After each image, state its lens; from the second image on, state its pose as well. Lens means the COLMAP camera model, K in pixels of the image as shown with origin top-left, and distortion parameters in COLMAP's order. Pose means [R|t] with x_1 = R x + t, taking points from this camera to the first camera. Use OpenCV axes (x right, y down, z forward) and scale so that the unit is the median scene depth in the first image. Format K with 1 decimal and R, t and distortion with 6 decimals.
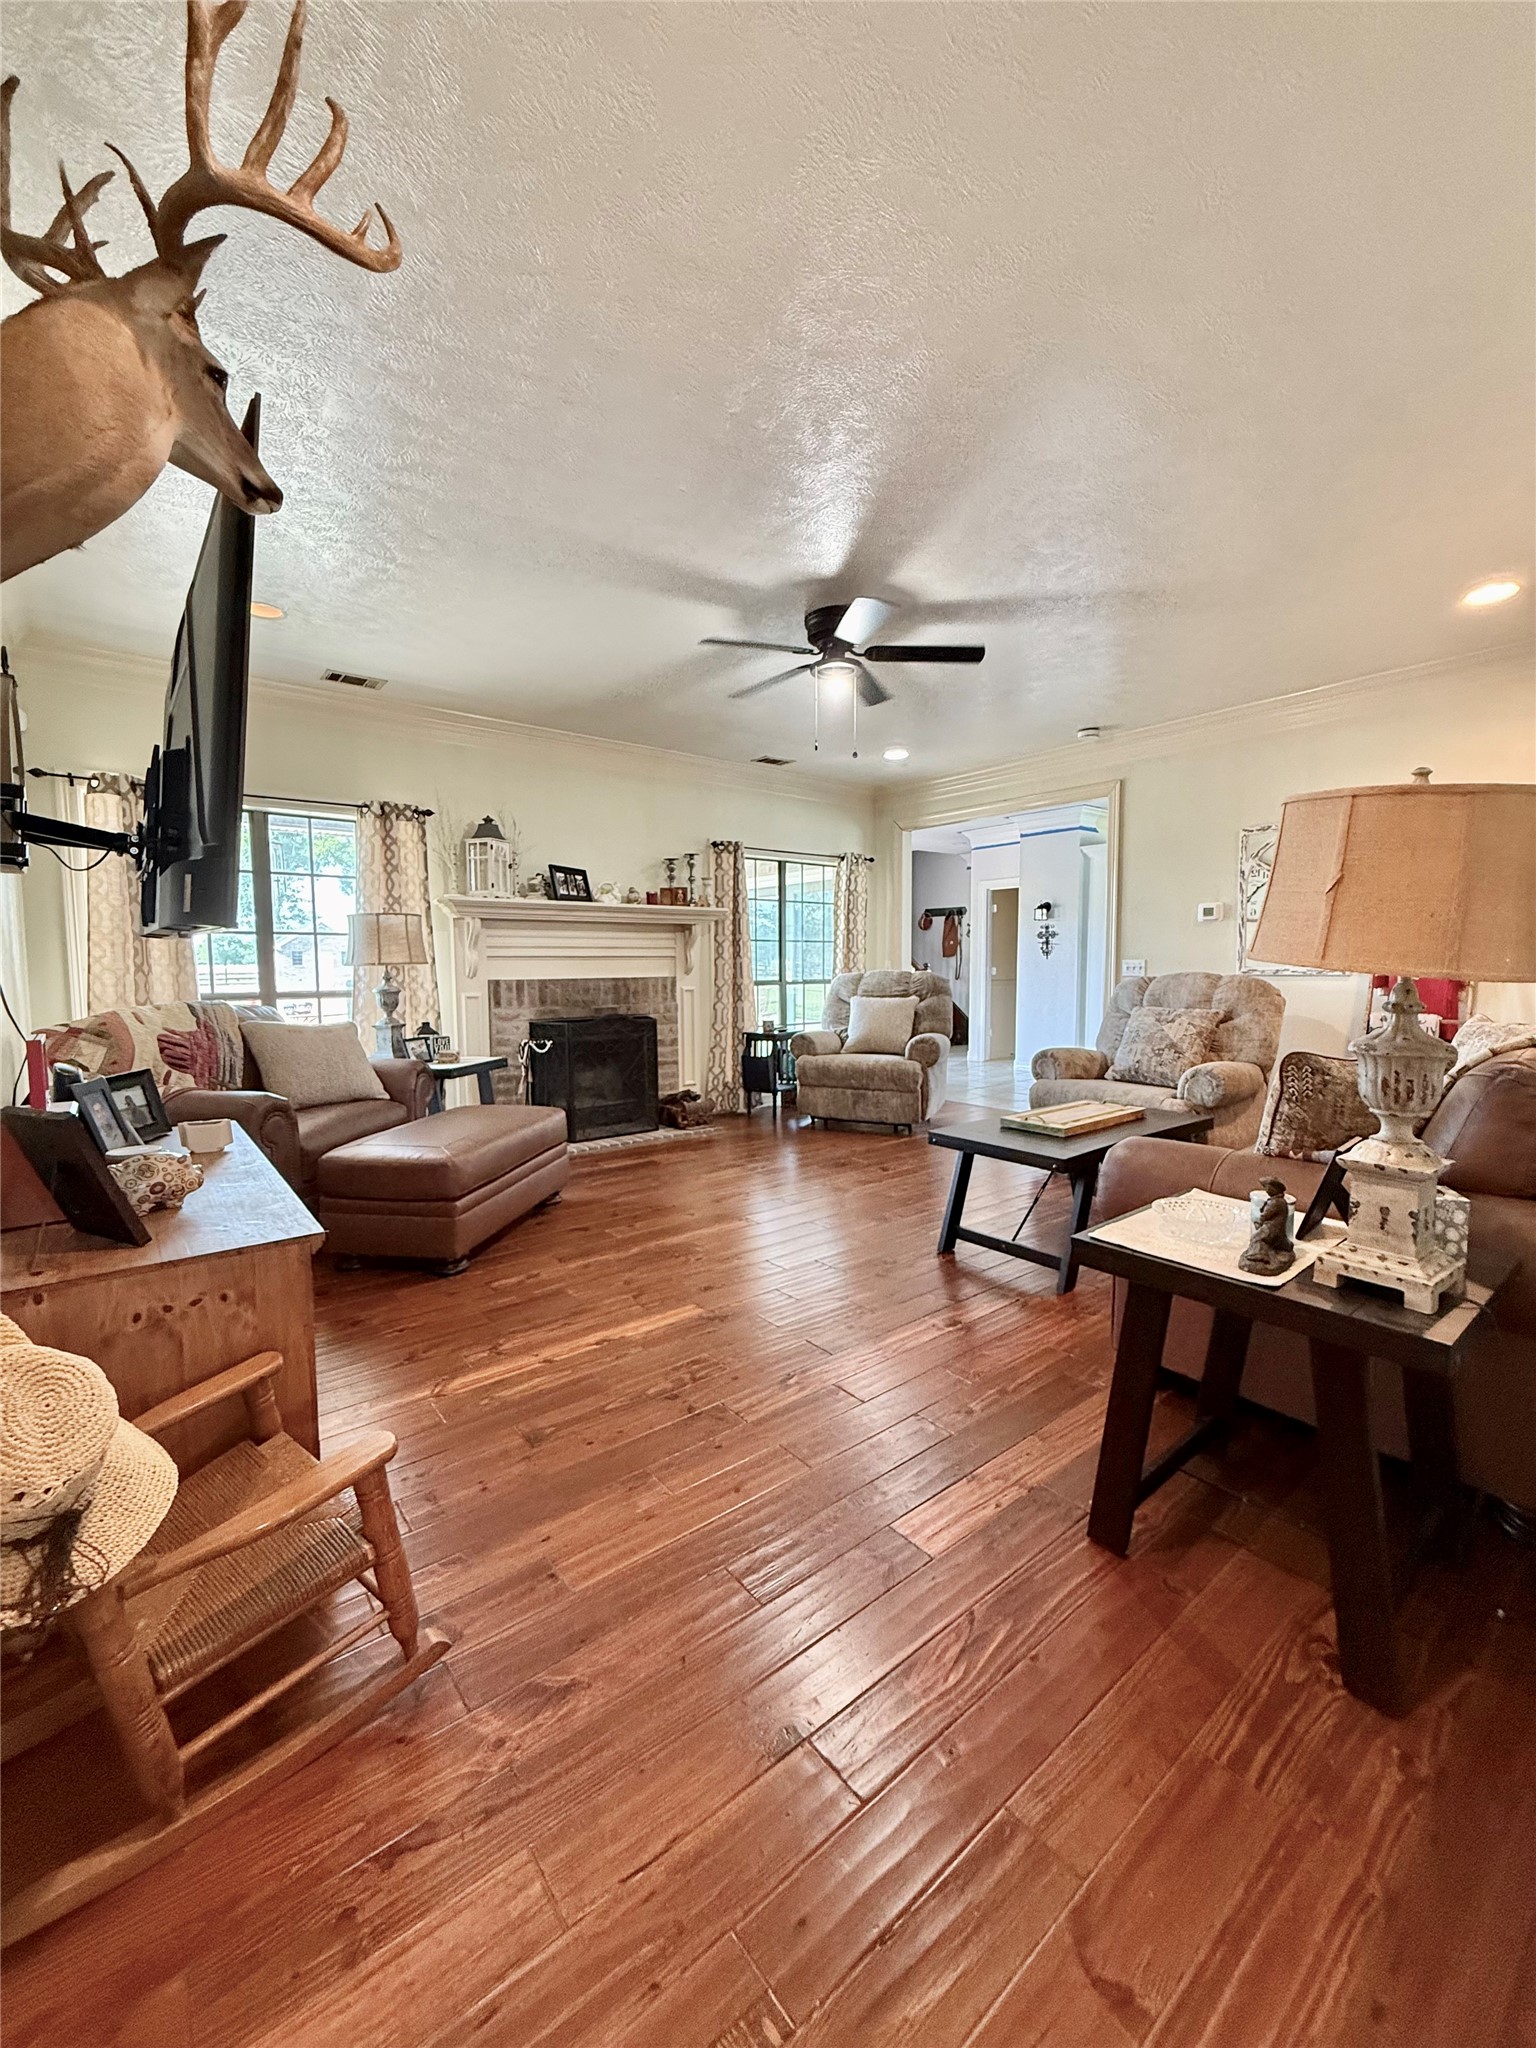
lens RADIAL K [[817.1, 0, 766.3], [0, 817.1, 1019.4], [0, 0, 1]] dist [0.000090, 0.000178]
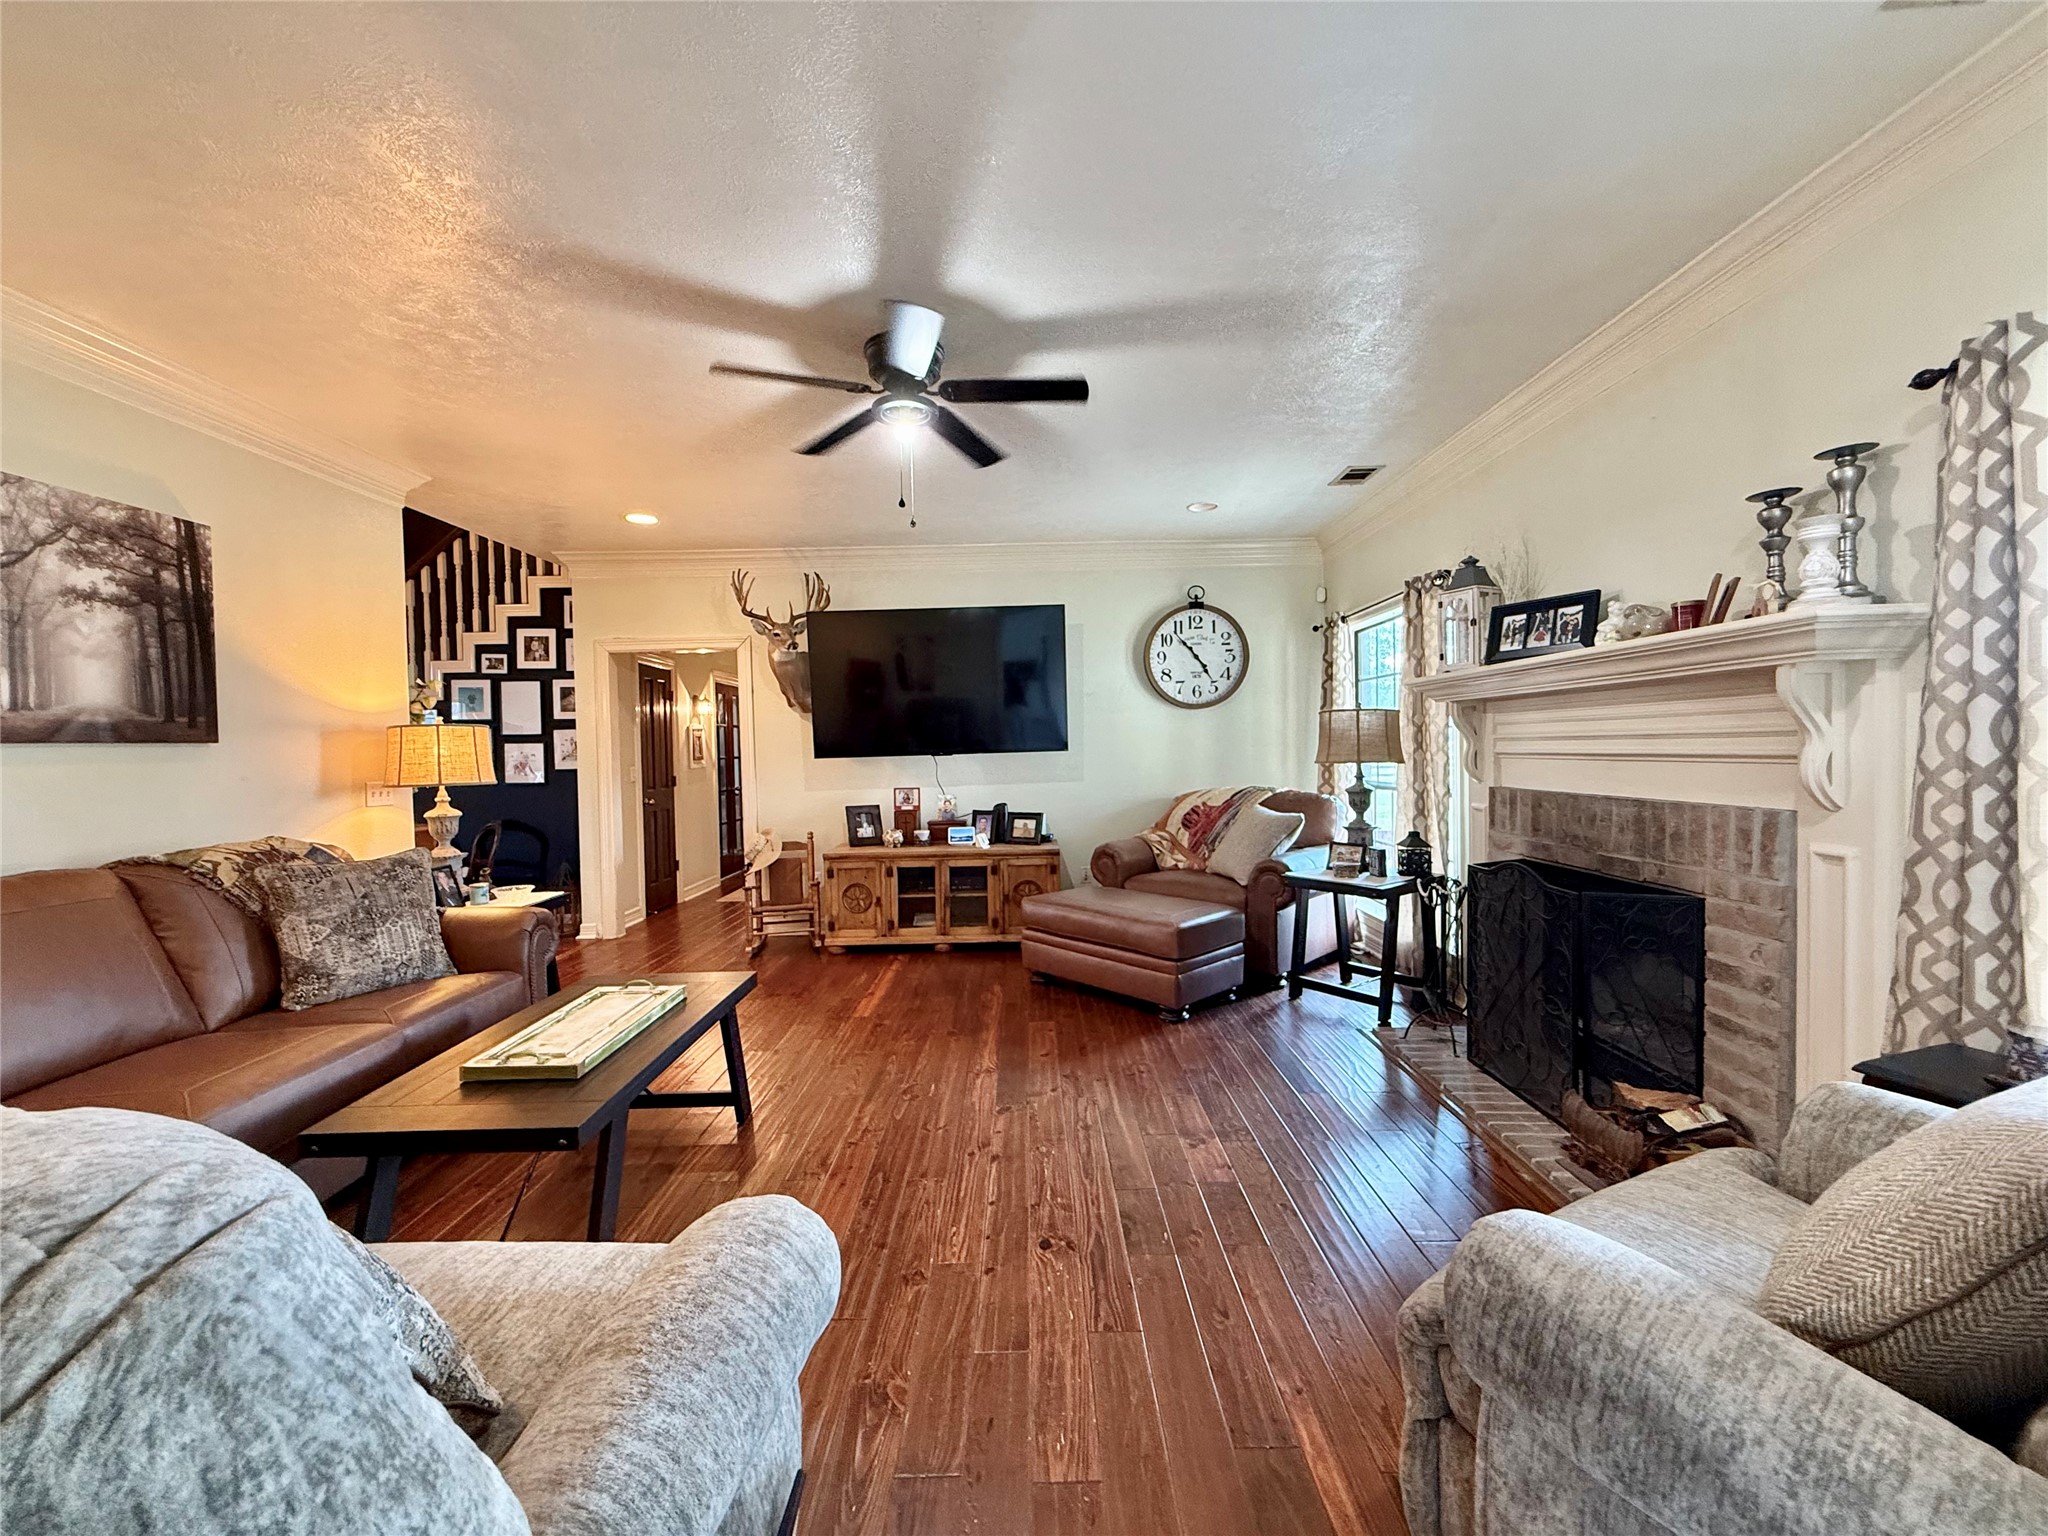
lens RADIAL K [[817.1, 0, 1021.7], [0, 817.1, 775.6], [0, 0, 1]] dist [0.000090, 0.000178]
pose [[-0.618431, 0.044824, -0.784560, 0.419688], [-0.032724, 0.996037, 0.082701, -0.094803], [0.785157, 0.076818, -0.614513, 1.032251]]
